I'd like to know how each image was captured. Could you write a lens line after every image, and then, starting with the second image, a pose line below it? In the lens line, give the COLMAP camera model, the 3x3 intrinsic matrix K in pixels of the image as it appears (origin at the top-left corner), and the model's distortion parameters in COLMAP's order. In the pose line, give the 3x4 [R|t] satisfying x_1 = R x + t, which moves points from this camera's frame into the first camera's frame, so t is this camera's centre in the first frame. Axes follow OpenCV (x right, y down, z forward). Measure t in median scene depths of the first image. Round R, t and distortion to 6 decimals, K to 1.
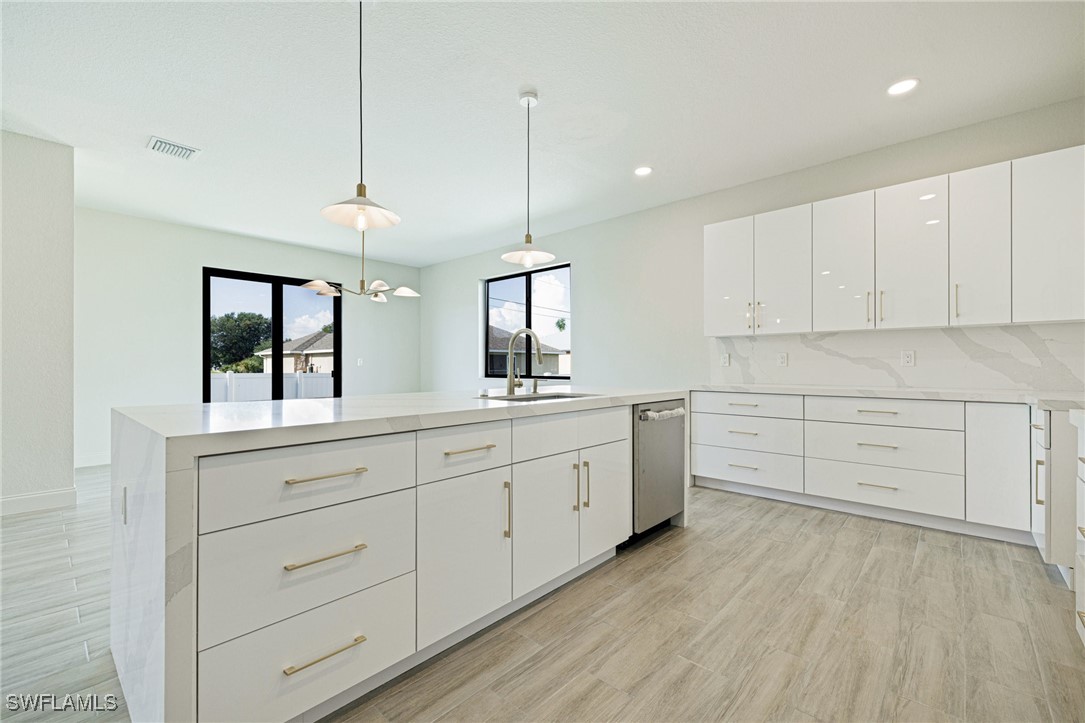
lens RADIAL K [[462.7, 0, 530.0], [0, 462.7, 360.6], [0, 0, 1]] dist [-0.002105, -0.000290]
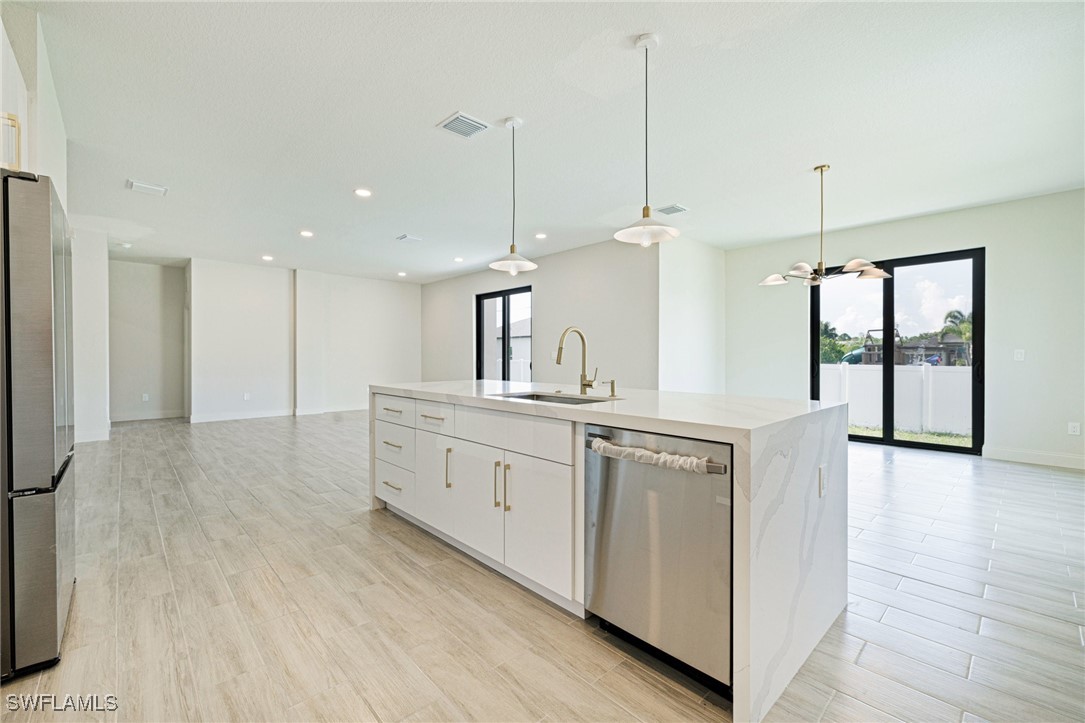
lens RADIAL K [[452.3, 0, 547.1], [0, 452.3, 351.8], [0, 0, 1]] dist [0.001058, 0.000475]
pose [[-0.064833, -0.007052, -0.997871, 1.265442], [0.011446, 0.999904, -0.007810, -0.013442], [0.997831, -0.011928, -0.064746, 1.355454]]
